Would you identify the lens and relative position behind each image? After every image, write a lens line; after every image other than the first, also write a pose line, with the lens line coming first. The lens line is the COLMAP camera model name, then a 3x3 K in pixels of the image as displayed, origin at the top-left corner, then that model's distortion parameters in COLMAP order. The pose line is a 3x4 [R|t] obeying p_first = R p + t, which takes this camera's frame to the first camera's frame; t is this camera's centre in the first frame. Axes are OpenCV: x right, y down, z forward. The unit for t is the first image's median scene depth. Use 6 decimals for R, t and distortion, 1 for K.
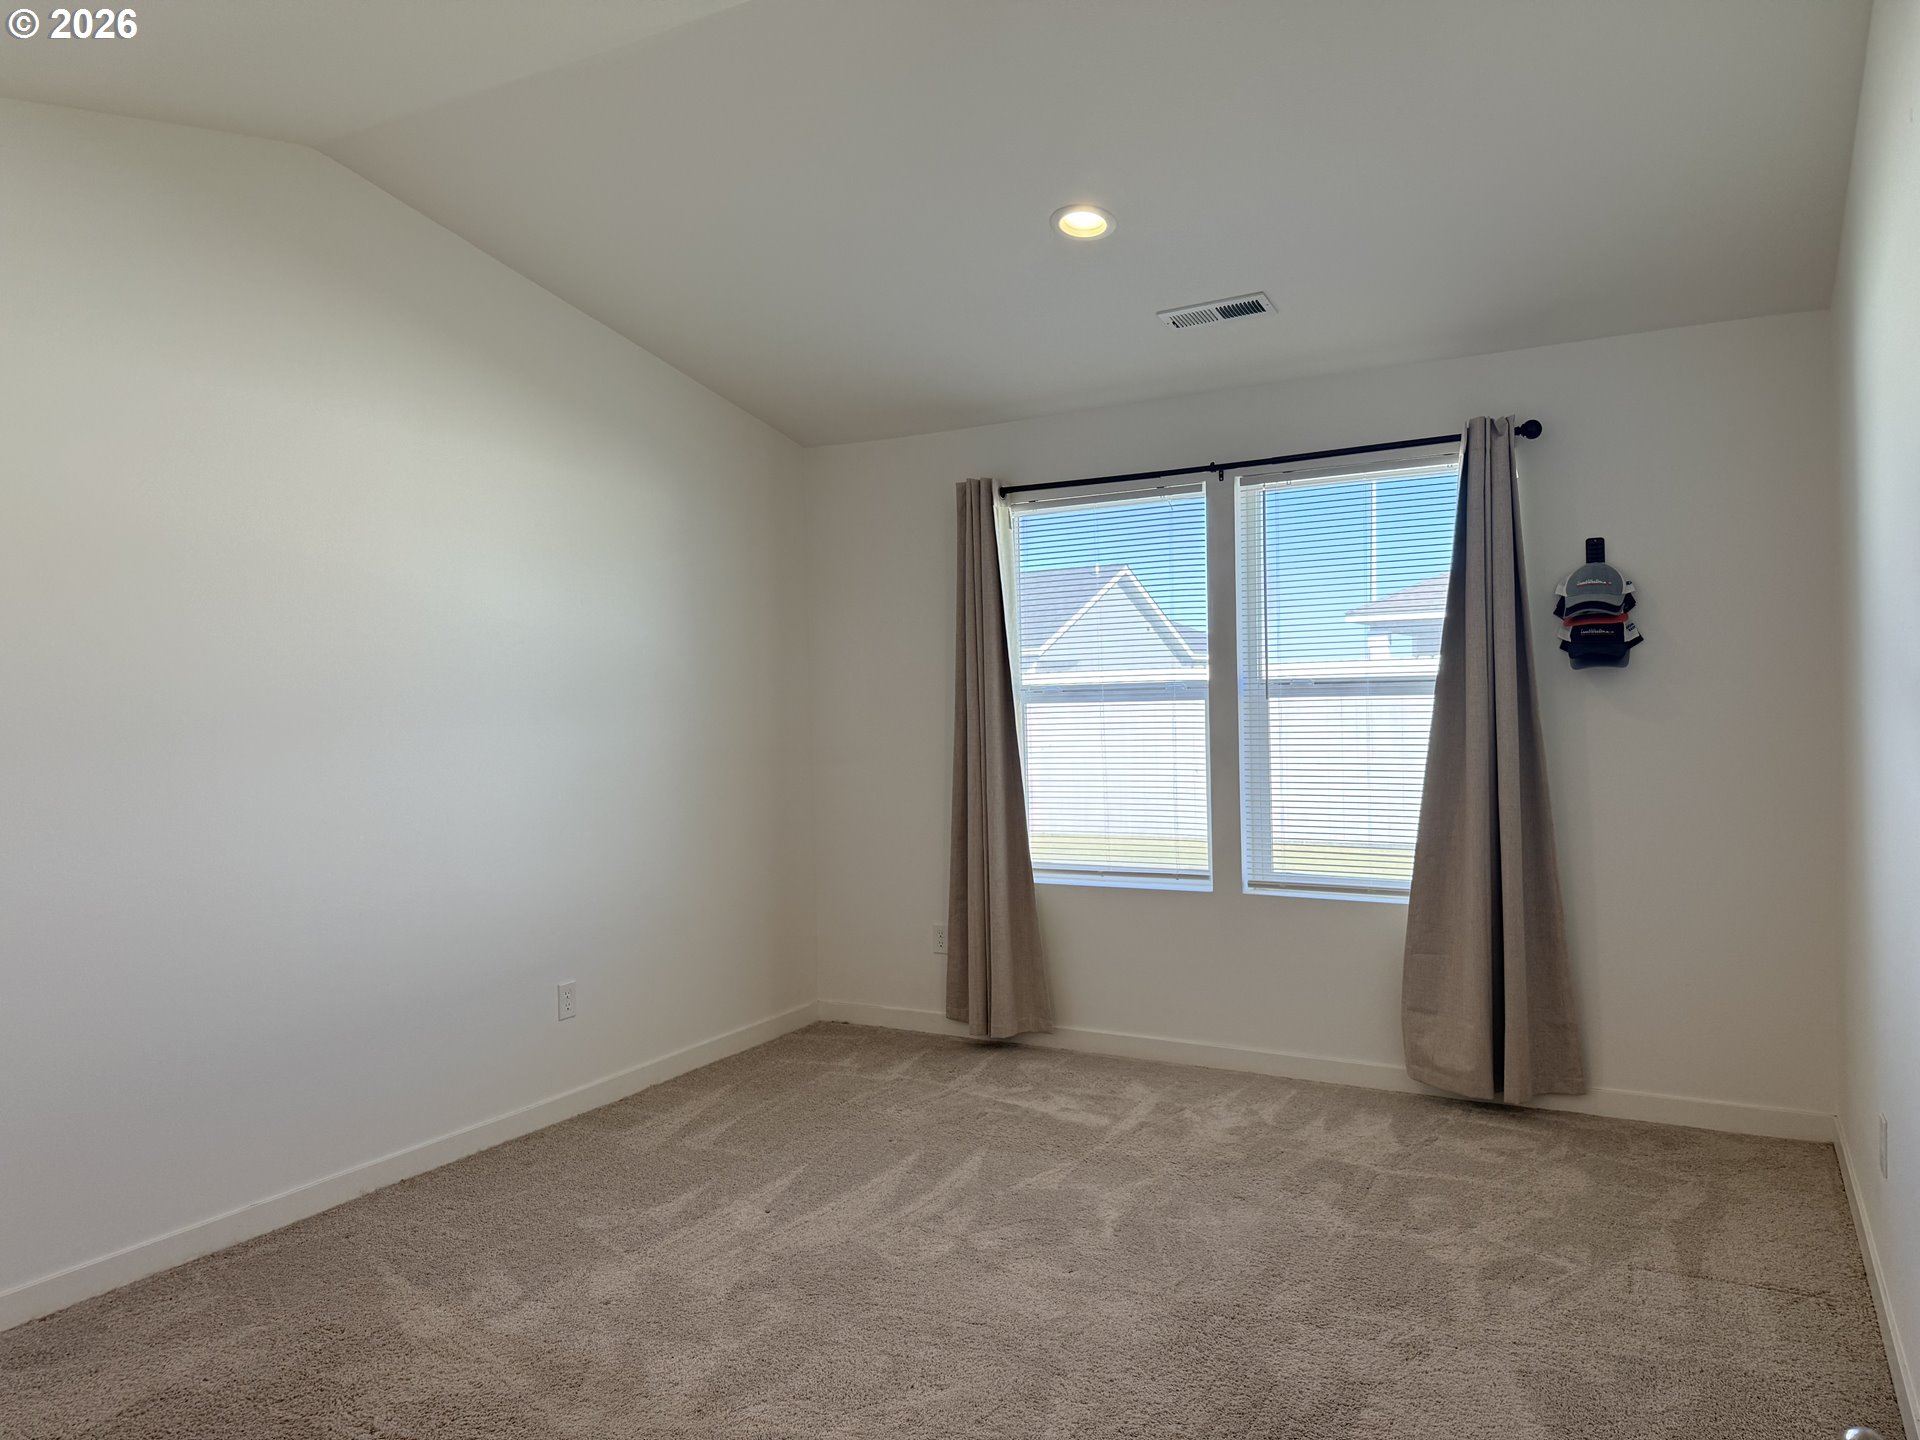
lens RADIAL K [[1336.8, 0, 954.5], [0, 1336.8, 722.6], [0, 0, 1]] dist [0.093484, -0.149689]
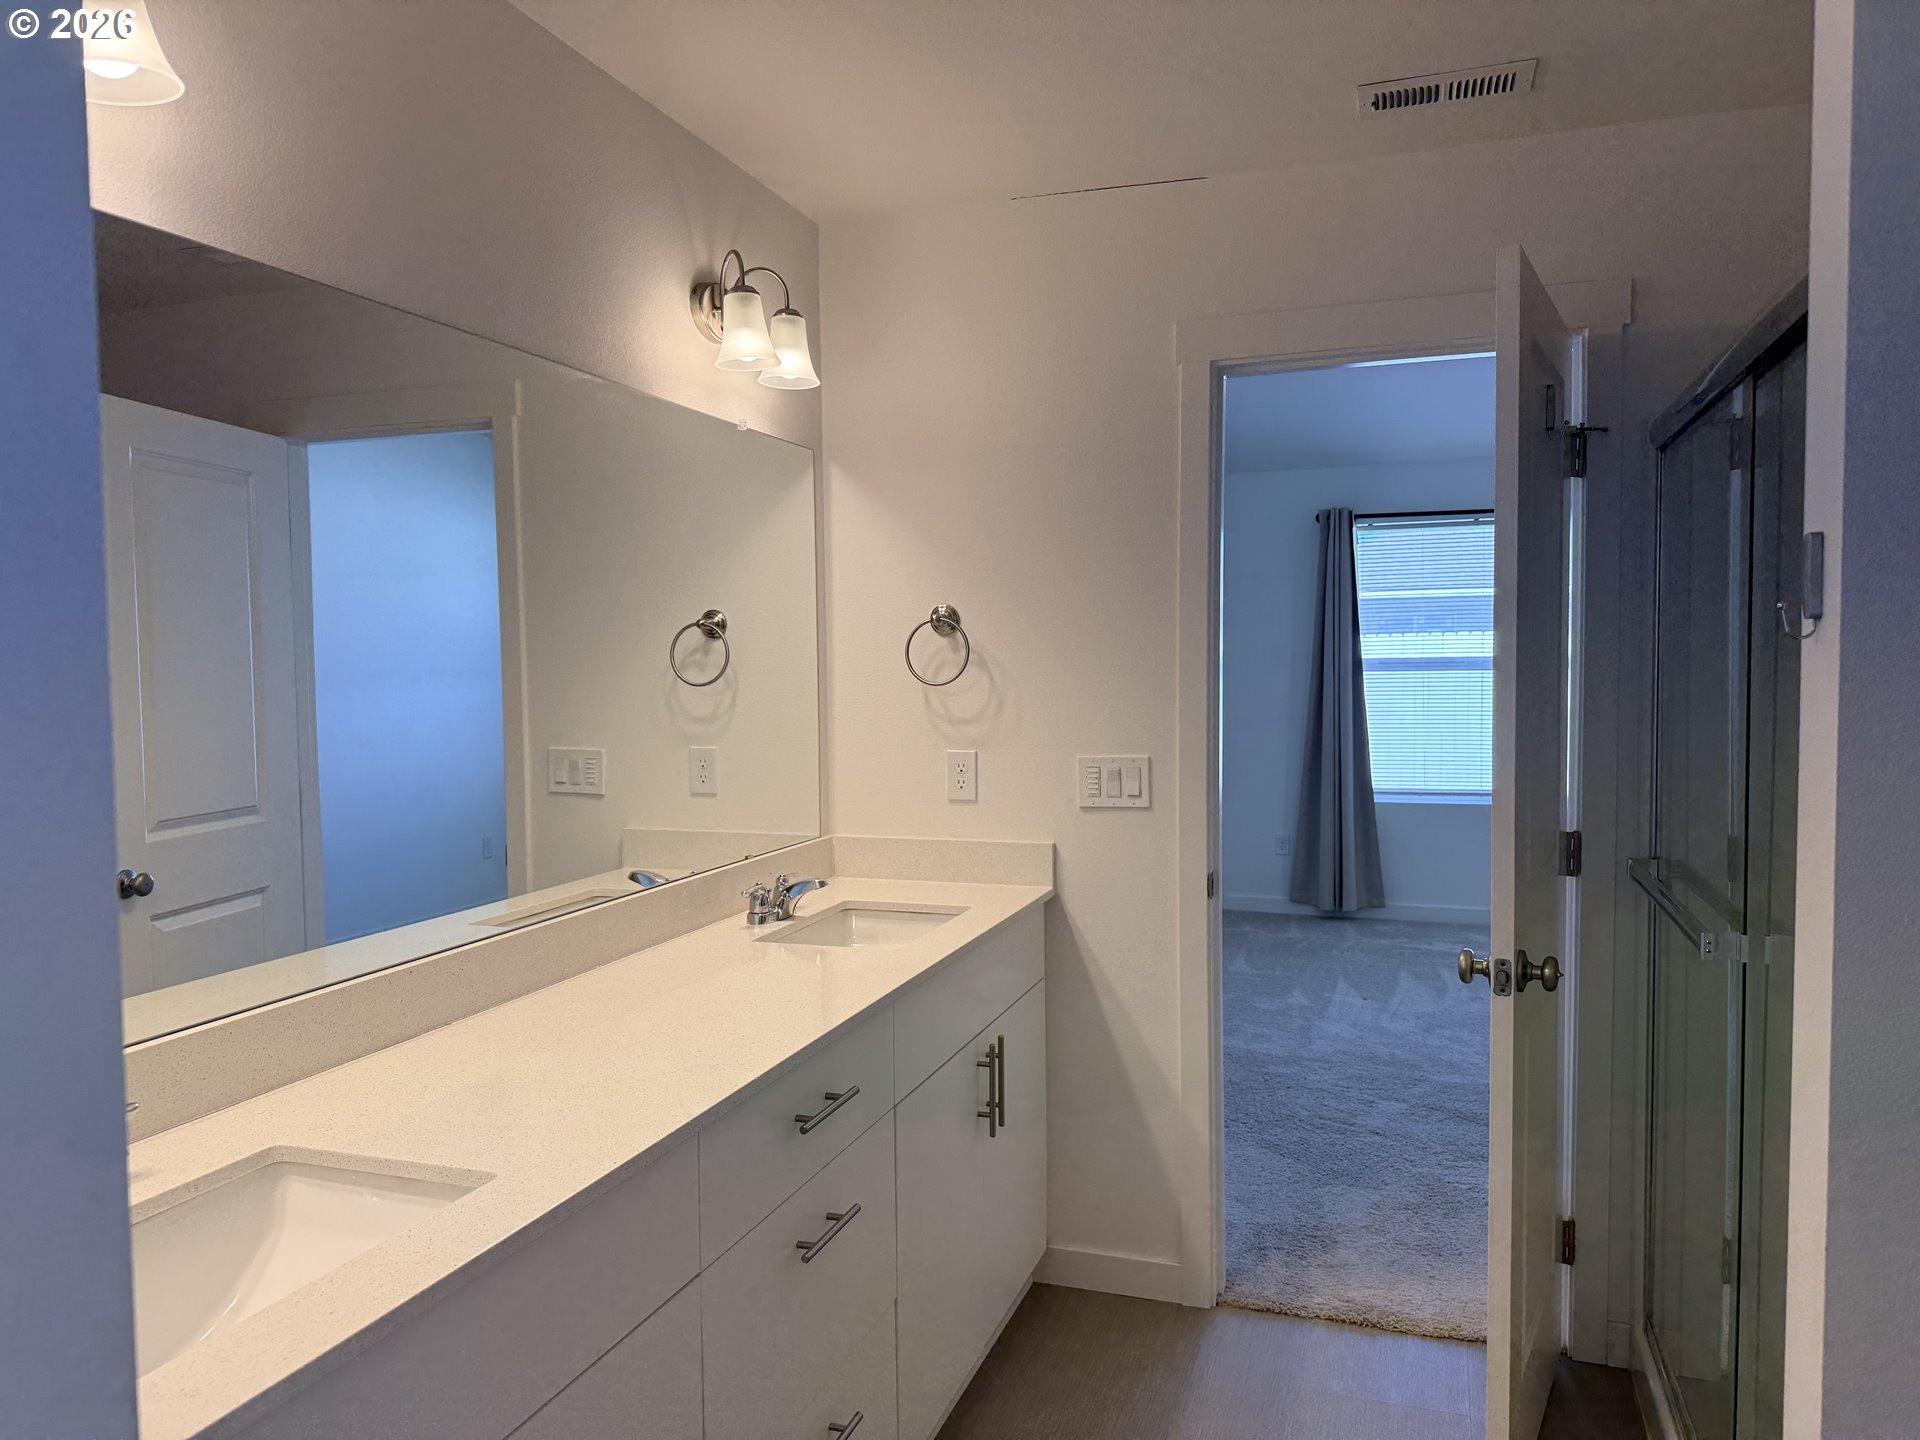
lens RADIAL K [[1336.8, 0, 954.5], [0, 1336.8, 722.6], [0, 0, 1]] dist [0.093484, -0.149689]
pose [[0.982213, 0.004460, 0.187717, -0.630448], [-0.007926, 0.999812, 0.017721, 0.017631], [-0.187602, -0.018894, 0.982063, -0.293216]]
